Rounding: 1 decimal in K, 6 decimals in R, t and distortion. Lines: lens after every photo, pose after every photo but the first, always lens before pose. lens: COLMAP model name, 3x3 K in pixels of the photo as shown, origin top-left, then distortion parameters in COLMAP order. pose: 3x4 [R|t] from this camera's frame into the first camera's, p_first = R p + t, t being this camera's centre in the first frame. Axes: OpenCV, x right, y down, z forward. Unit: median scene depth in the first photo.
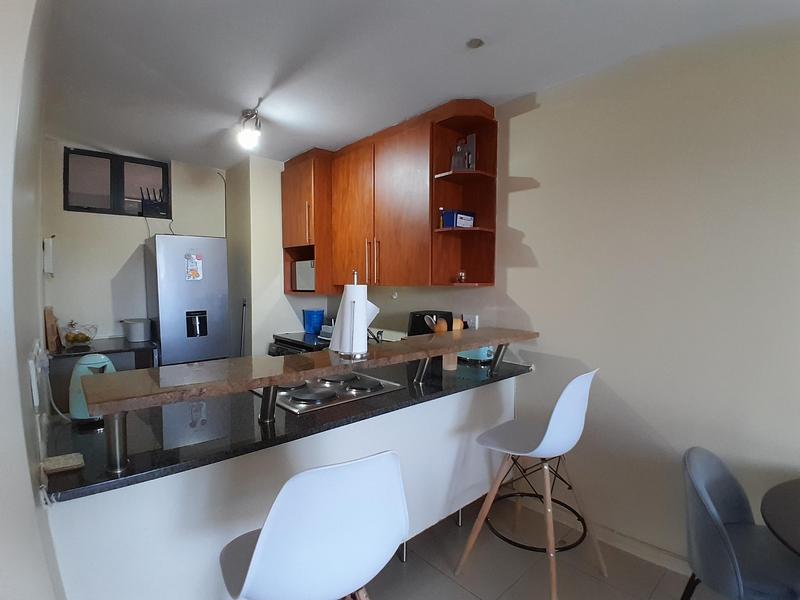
lens RADIAL K [[394.6, 0, 405.2], [0, 394.6, 303.7], [0, 0, 1]] dist [0.000087, -0.040951]
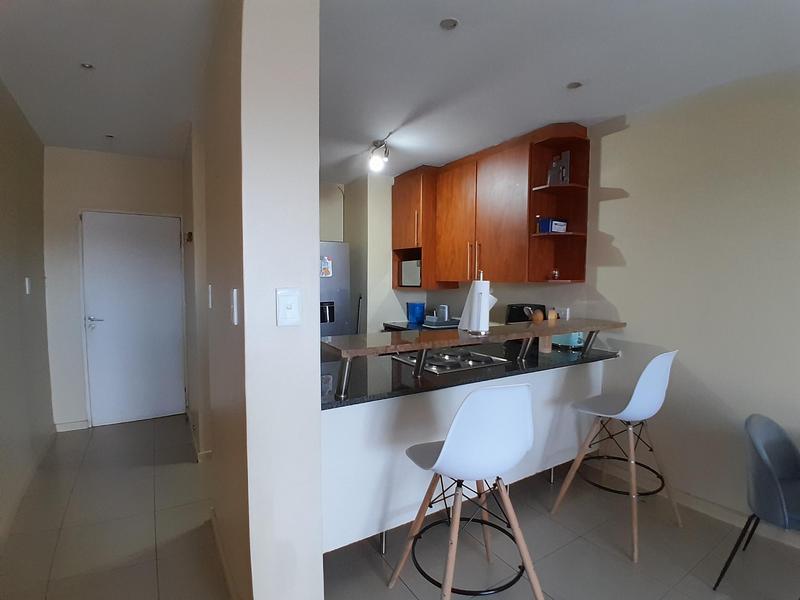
lens RADIAL K [[394.6, 0, 405.2], [0, 394.6, 303.7], [0, 0, 1]] dist [0.000087, -0.040951]
pose [[0.983472, 0.015076, -0.180430, -0.082420], [-0.013906, 0.999873, 0.007746, 0.015048], [0.180524, -0.005109, 0.983557, -0.227780]]
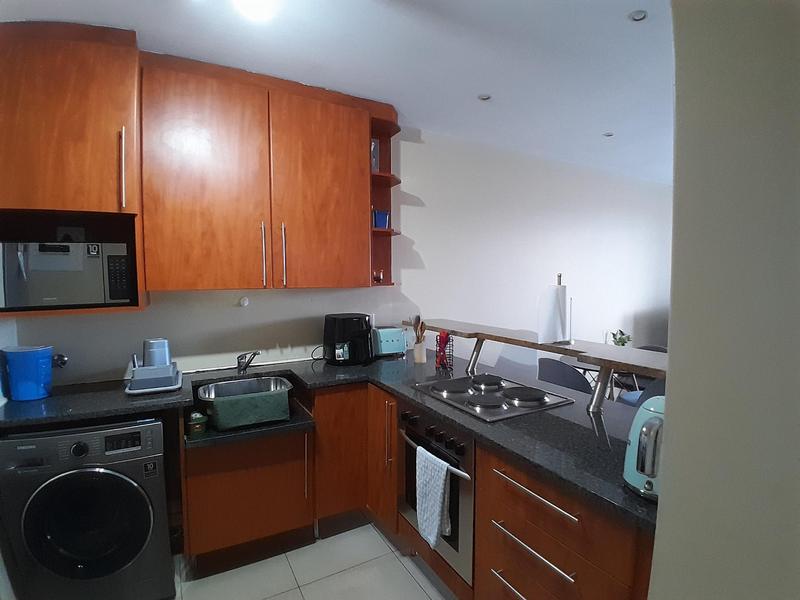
lens RADIAL K [[394.6, 0, 405.2], [0, 394.6, 303.7], [0, 0, 1]] dist [0.000087, -0.040951]
pose [[0.223217, -0.061585, 0.972821, -0.869697], [0.069518, 0.996467, 0.047130, -0.043180], [-0.972287, 0.057109, 0.226710, 0.730337]]
